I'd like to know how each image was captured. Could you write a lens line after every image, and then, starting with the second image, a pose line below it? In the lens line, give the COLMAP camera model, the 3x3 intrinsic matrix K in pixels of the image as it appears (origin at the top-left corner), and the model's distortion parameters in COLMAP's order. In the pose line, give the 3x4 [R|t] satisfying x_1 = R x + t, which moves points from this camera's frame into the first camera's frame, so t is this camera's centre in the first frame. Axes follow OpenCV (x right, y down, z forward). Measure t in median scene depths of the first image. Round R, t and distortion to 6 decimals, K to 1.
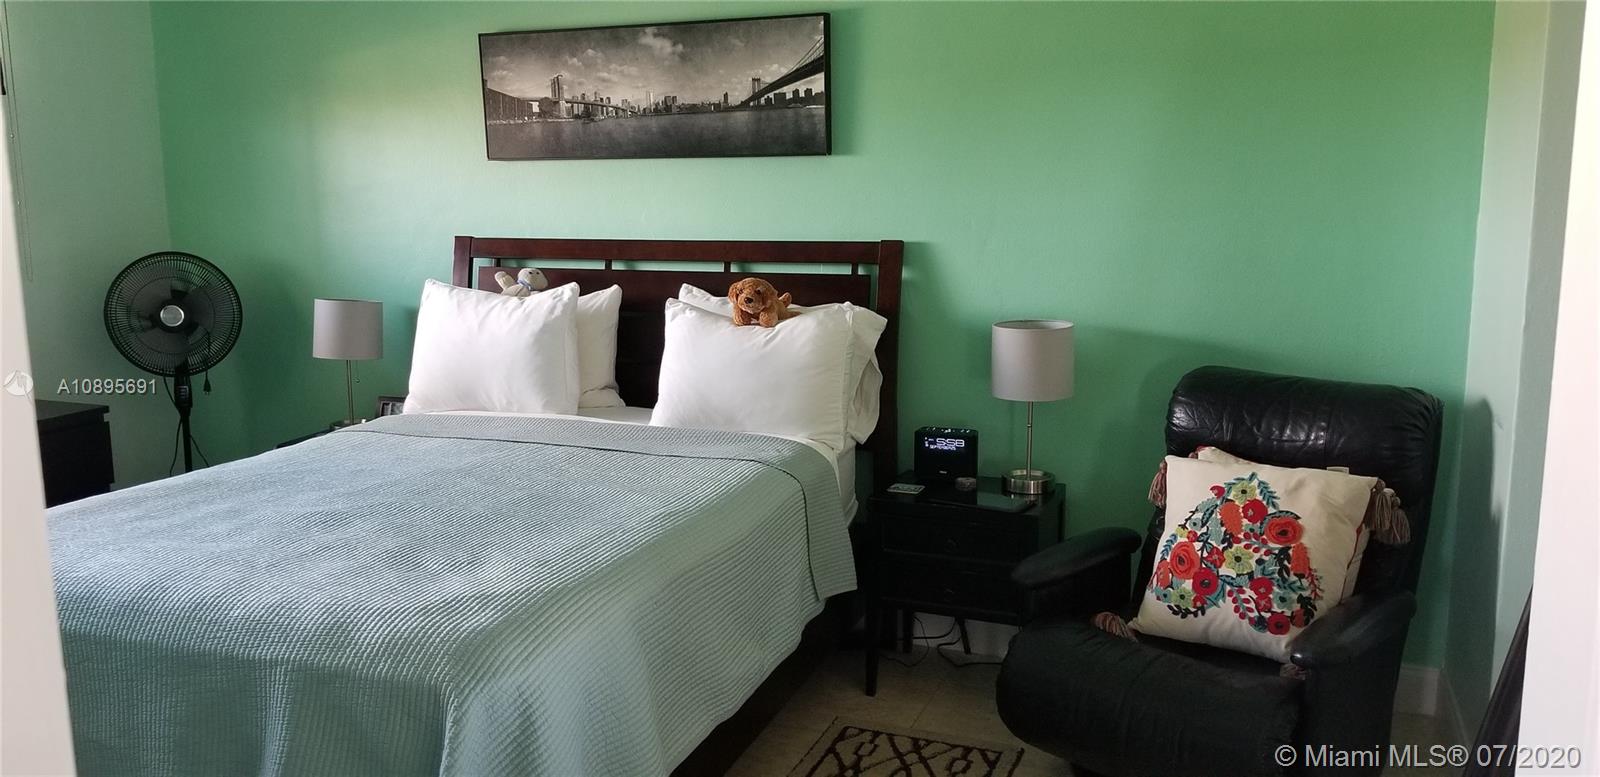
lens RADIAL K [[1261.3, 0, 803.6], [0, 1261.3, 391.4], [0, 0, 1]] dist [0.067271, -0.097116]
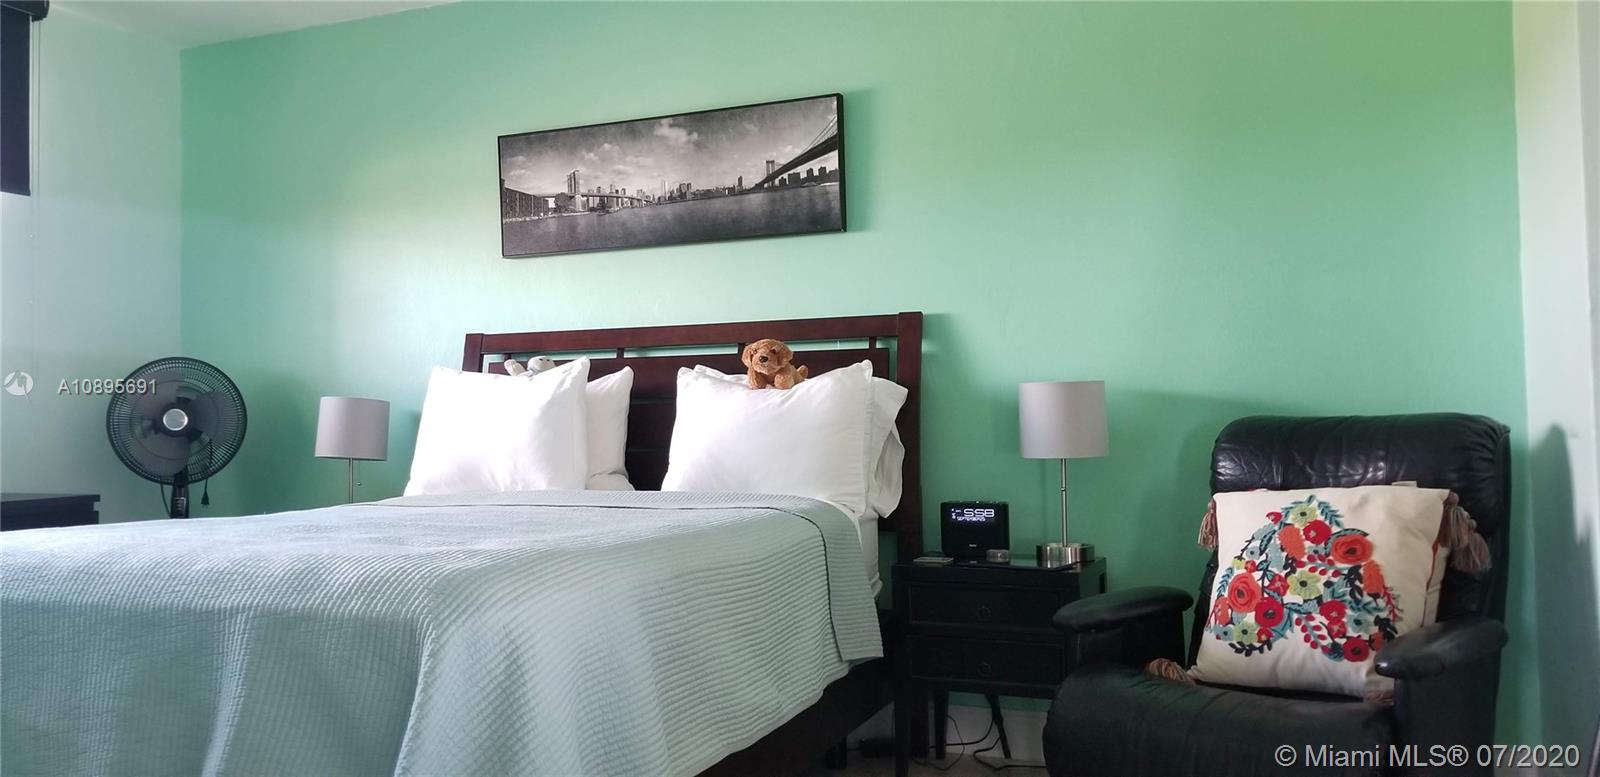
lens RADIAL K [[1261.3, 0, 790.9], [0, 1261.3, 385.9], [0, 0, 1]] dist [0.067271, -0.097116]
pose [[0.999672, -0.013907, -0.021502, -0.002195], [0.009316, 0.979652, -0.200486, 0.138645], [0.023852, 0.200220, 0.979461, 0.058122]]
